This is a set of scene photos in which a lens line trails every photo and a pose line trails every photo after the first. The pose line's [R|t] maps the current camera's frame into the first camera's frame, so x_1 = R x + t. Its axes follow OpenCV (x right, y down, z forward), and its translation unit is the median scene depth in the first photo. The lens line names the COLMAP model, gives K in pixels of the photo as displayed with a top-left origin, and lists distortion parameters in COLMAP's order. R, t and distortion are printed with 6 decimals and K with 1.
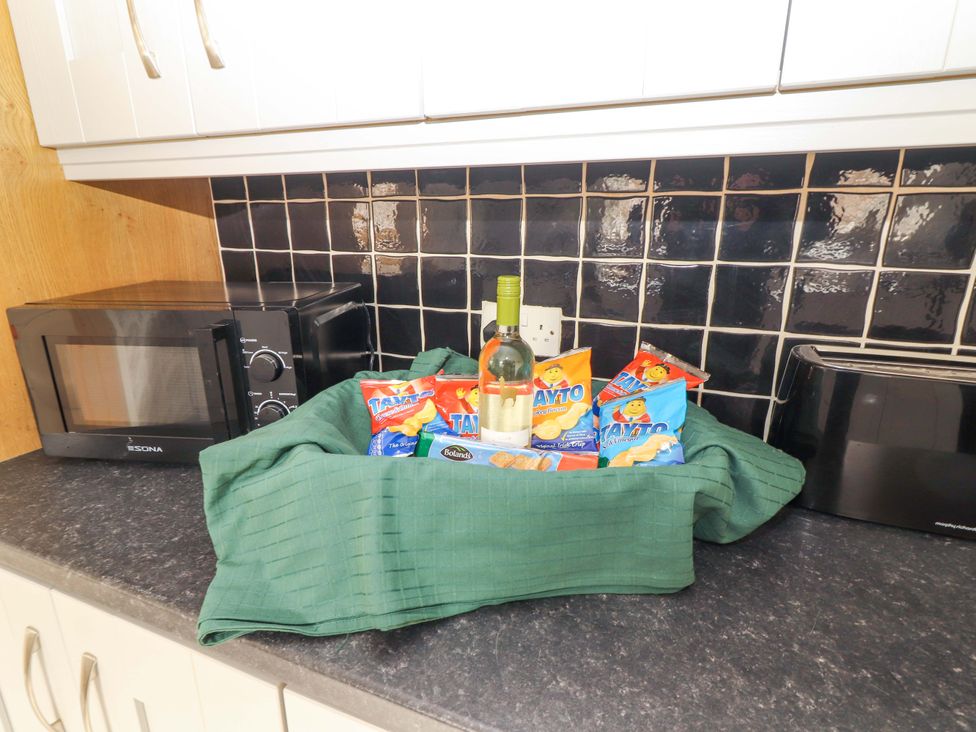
lens RADIAL K [[504.9, 0, 485.5], [0, 504.9, 360.6], [0, 0, 1]] dist [0.004732, -0.003212]
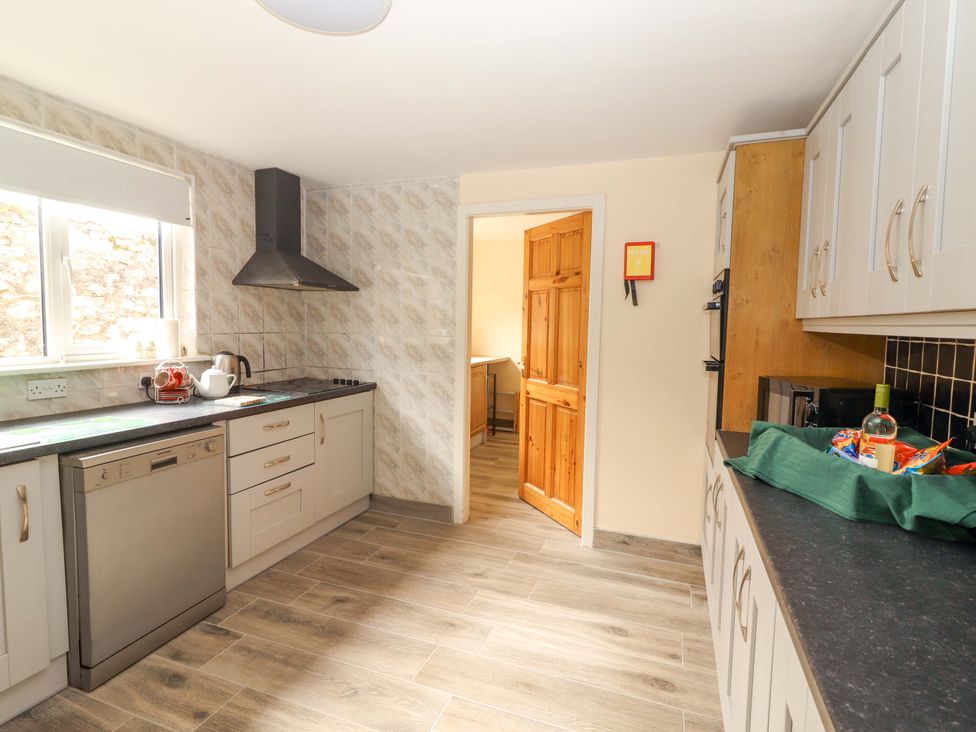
lens RADIAL K [[504.9, 0, 486.4], [0, 504.9, 359.1], [0, 0, 1]] dist [0.004732, -0.003212]
pose [[0.032008, 0.073208, -0.996803, 1.571694], [-0.284740, 0.956654, 0.061116, 0.055603], [0.958070, 0.281874, 0.051466, -0.550280]]
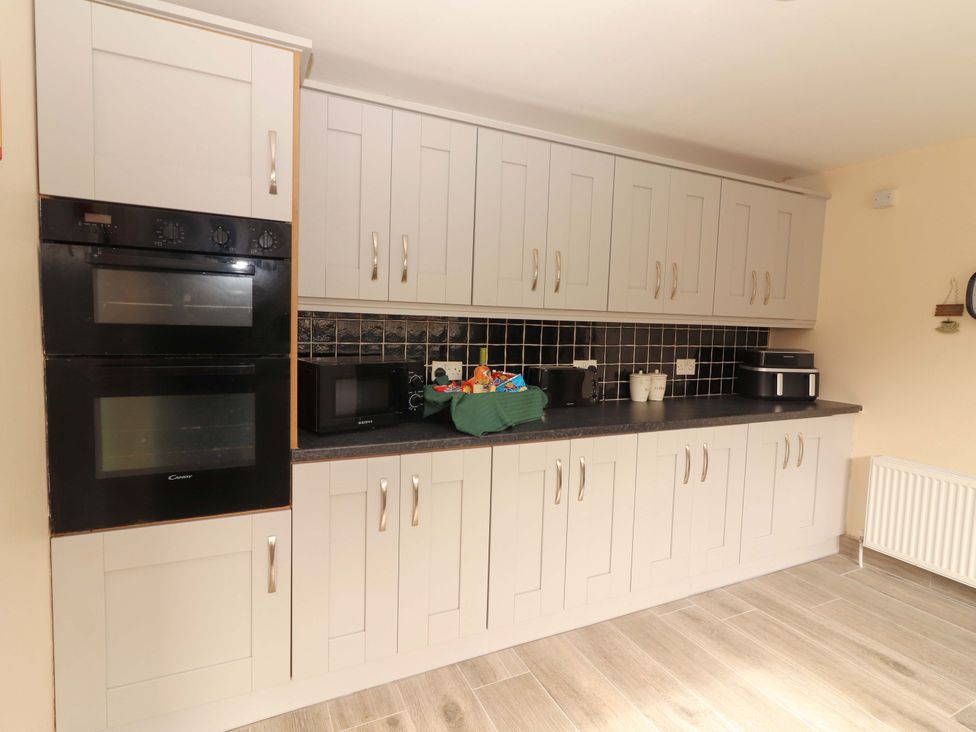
lens RADIAL K [[504.9, 0, 490.5], [0, 504.9, 362.4], [0, 0, 1]] dist [0.004732, -0.003212]
pose [[0.680573, -0.039005, 0.731641, -1.849712], [0.170102, 0.979709, -0.105999, 0.230420], [-0.712661, 0.196593, 0.673398, -1.019085]]
